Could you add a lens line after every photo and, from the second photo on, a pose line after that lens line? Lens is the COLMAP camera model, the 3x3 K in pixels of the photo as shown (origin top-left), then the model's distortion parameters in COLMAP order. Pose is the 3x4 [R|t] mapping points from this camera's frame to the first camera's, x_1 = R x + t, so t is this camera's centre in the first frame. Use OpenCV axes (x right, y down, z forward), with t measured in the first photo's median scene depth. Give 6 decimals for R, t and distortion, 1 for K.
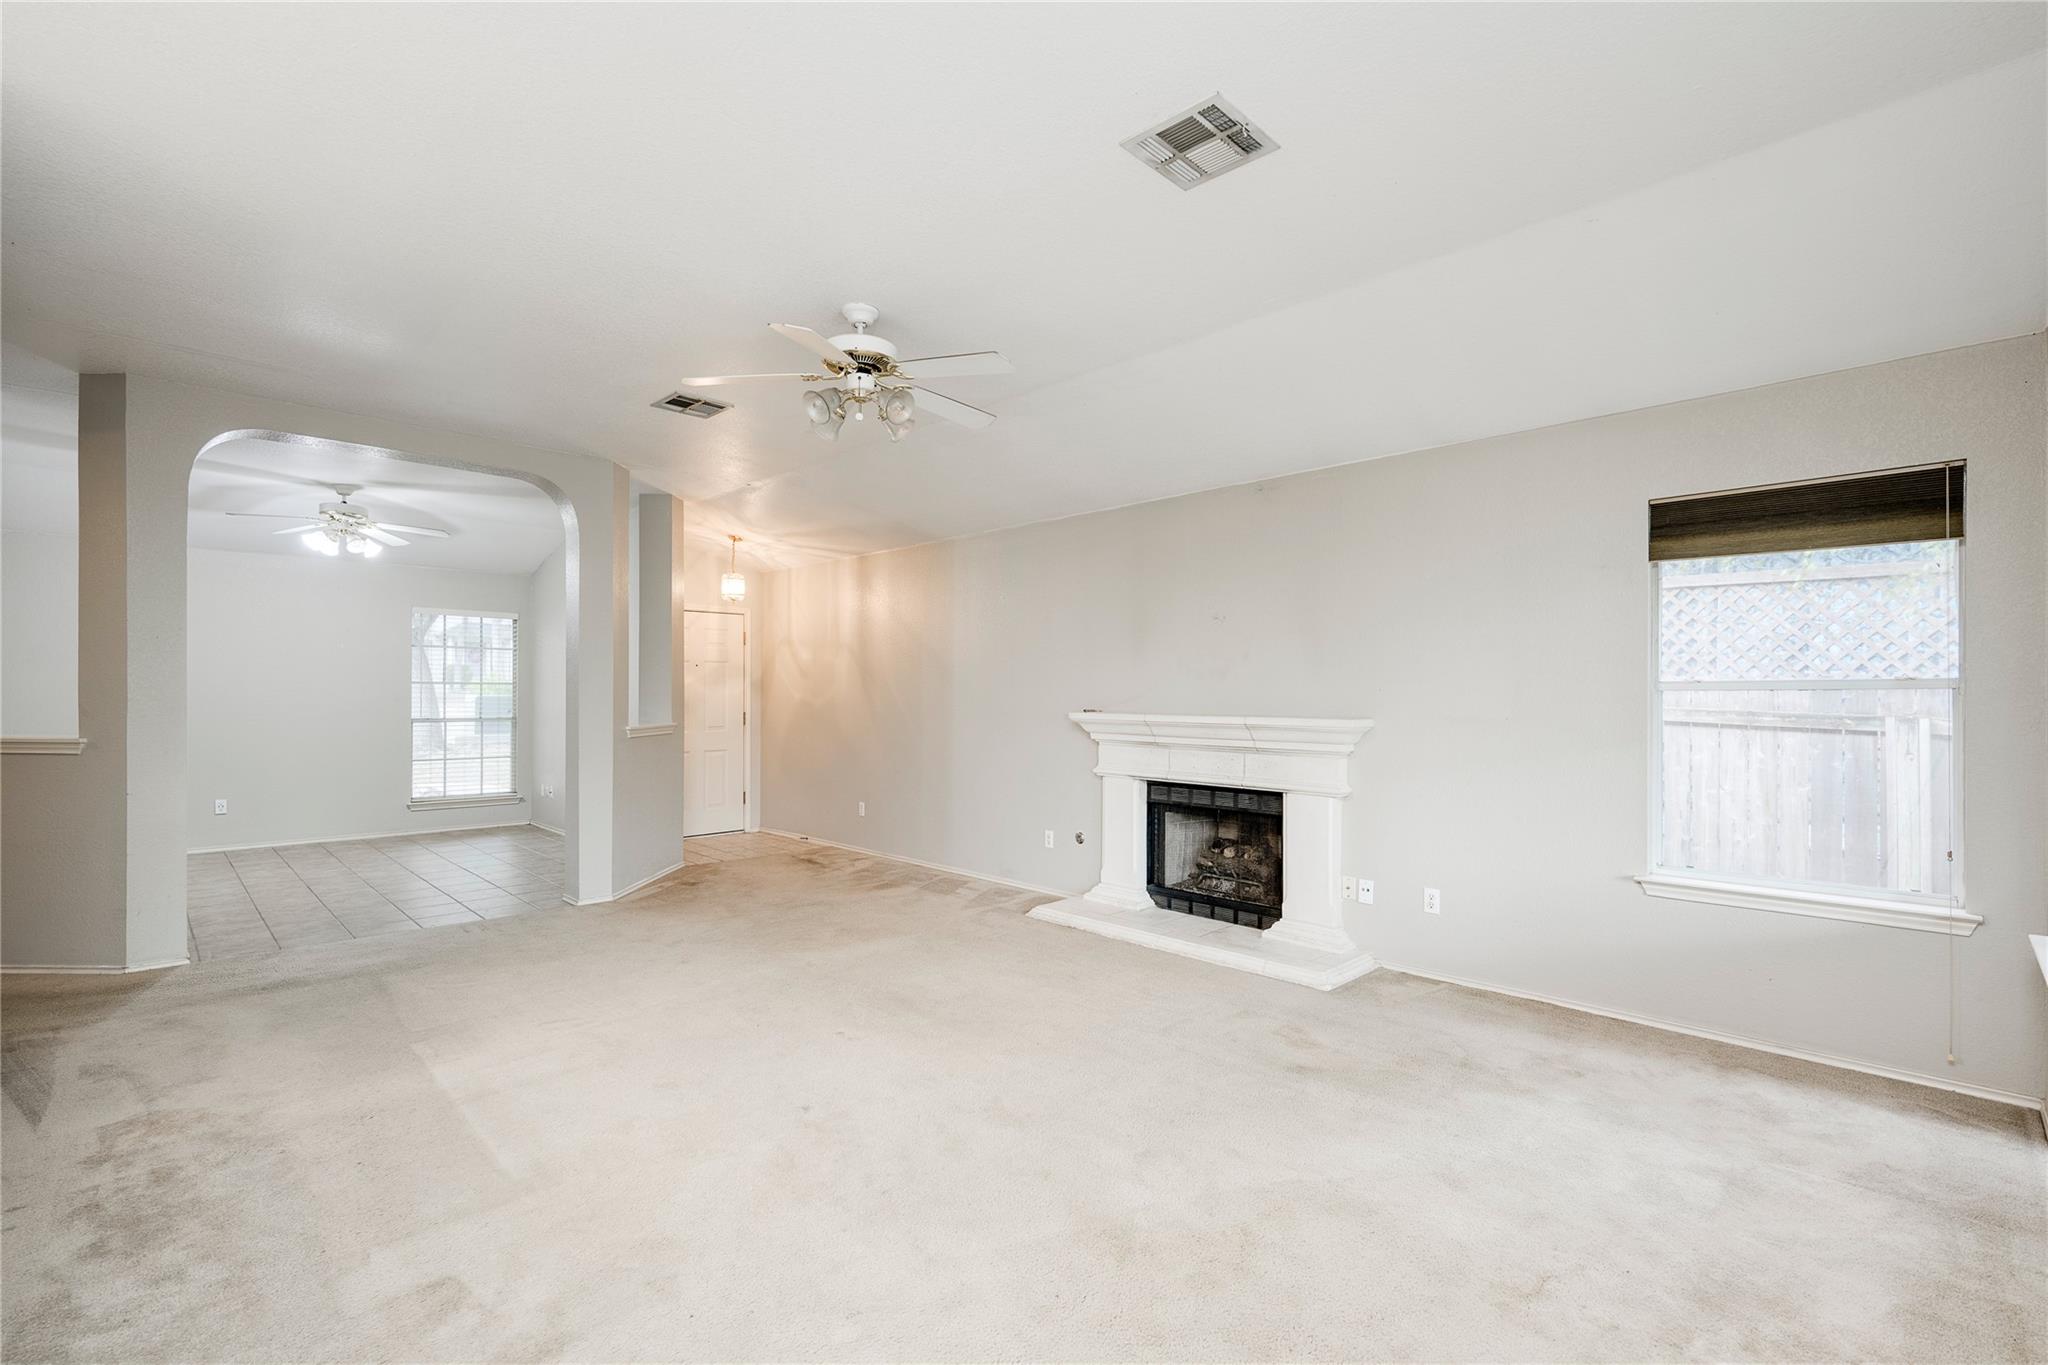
lens RADIAL K [[901.5, 0, 1032.5], [0, 901.5, 678.6], [0, 0, 1]] dist [-0.001622, -0.000396]
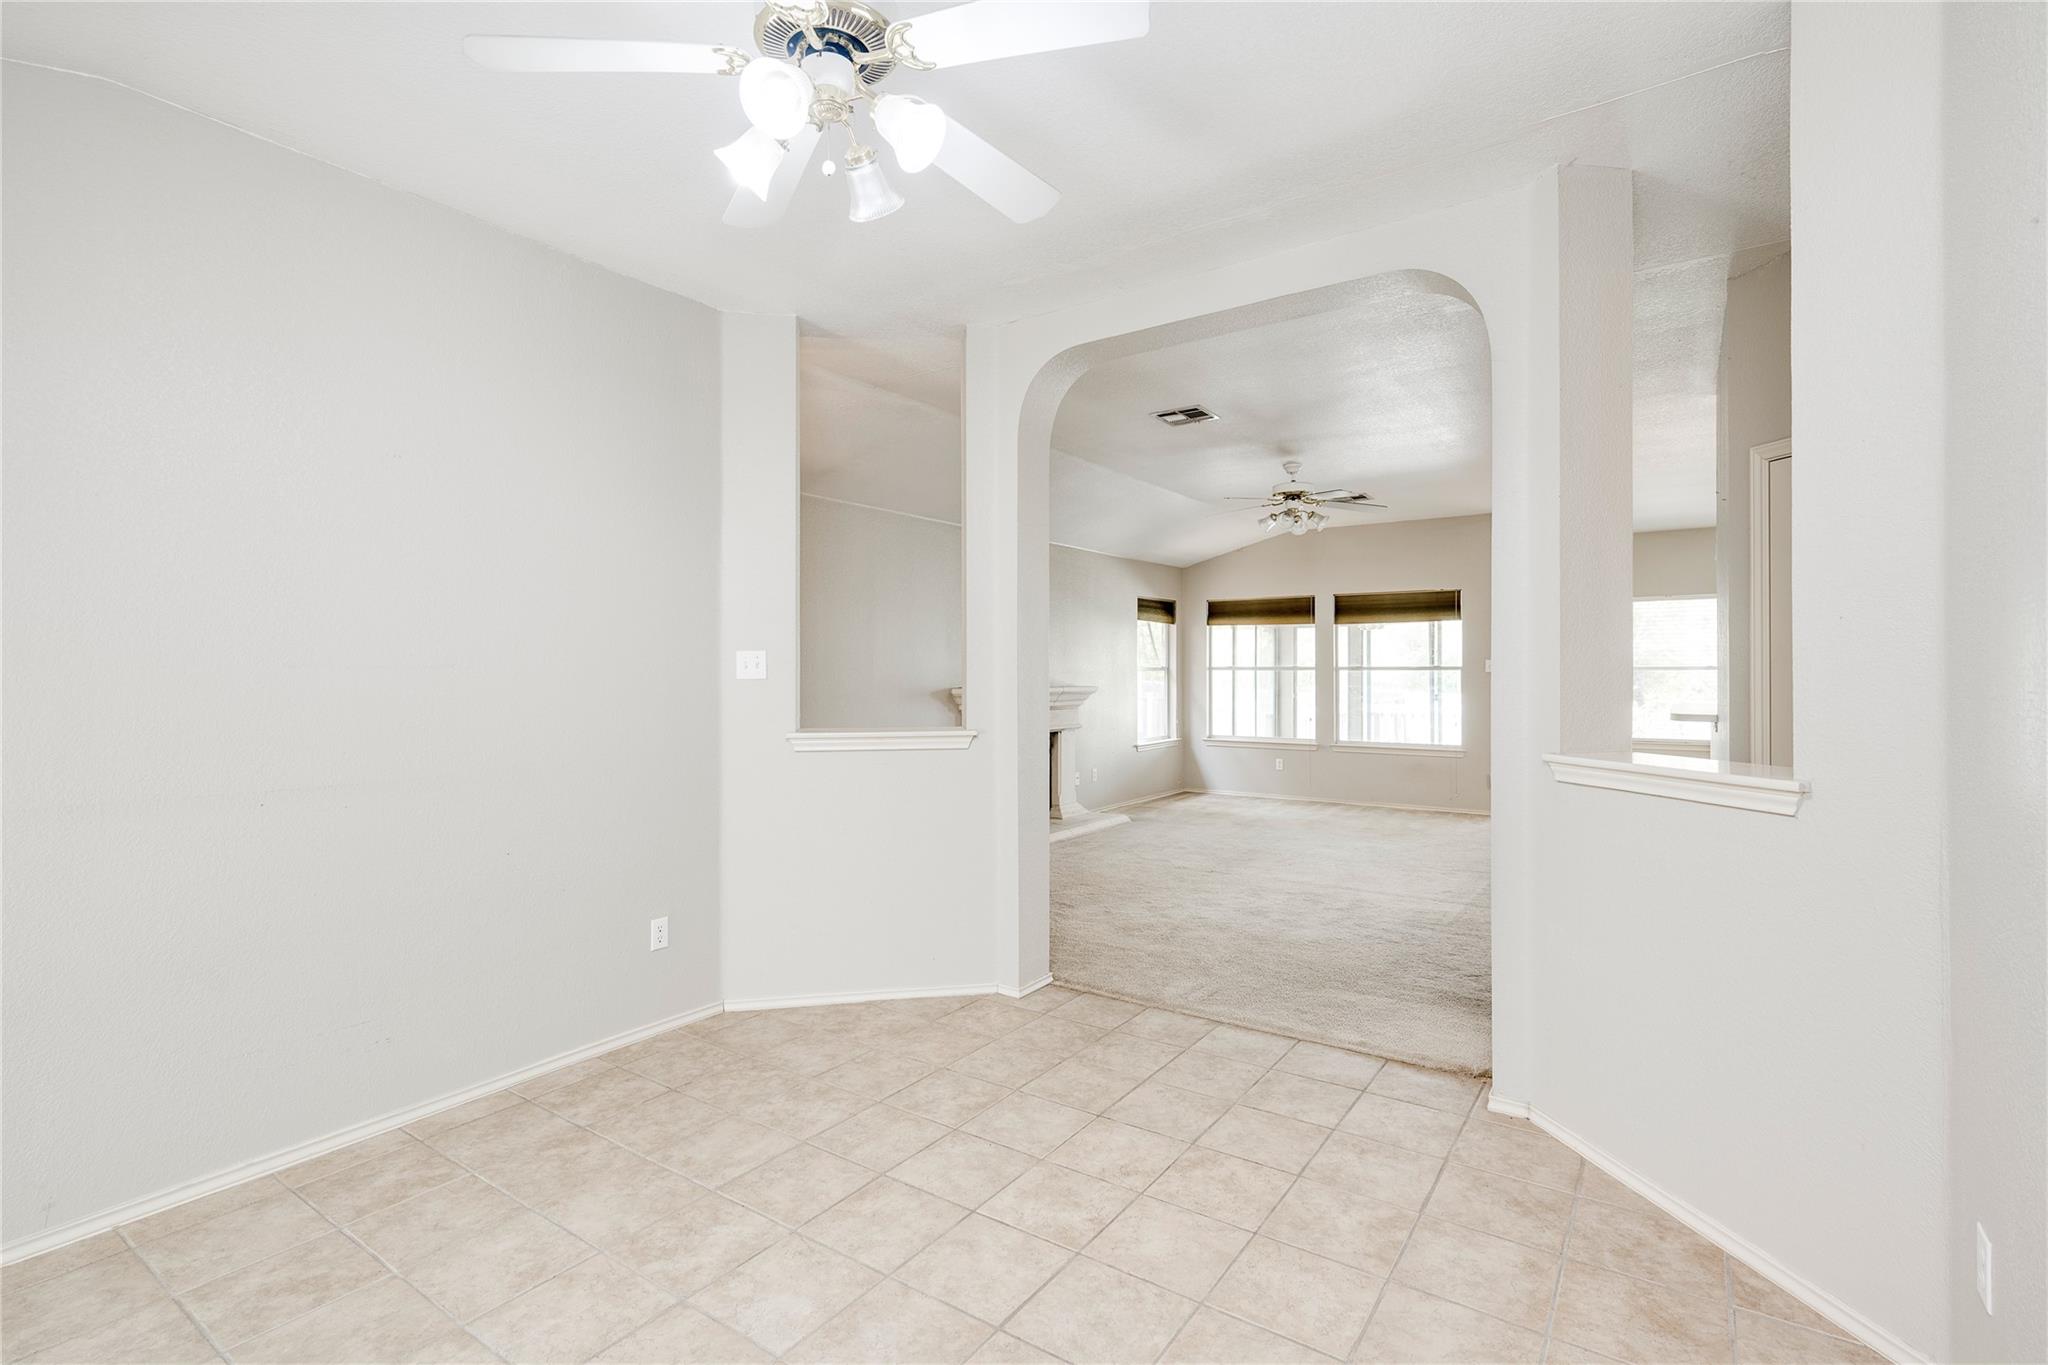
lens RADIAL K [[901.5, 0, 1032.5], [0, 901.5, 678.6], [0, 0, 1]] dist [-0.001622, -0.000396]
pose [[-0.212983, -0.005527, 0.977040, -1.187541], [-0.014669, 0.999889, 0.002458, 0.023404], [-0.976946, -0.013809, -0.213041, 1.262179]]
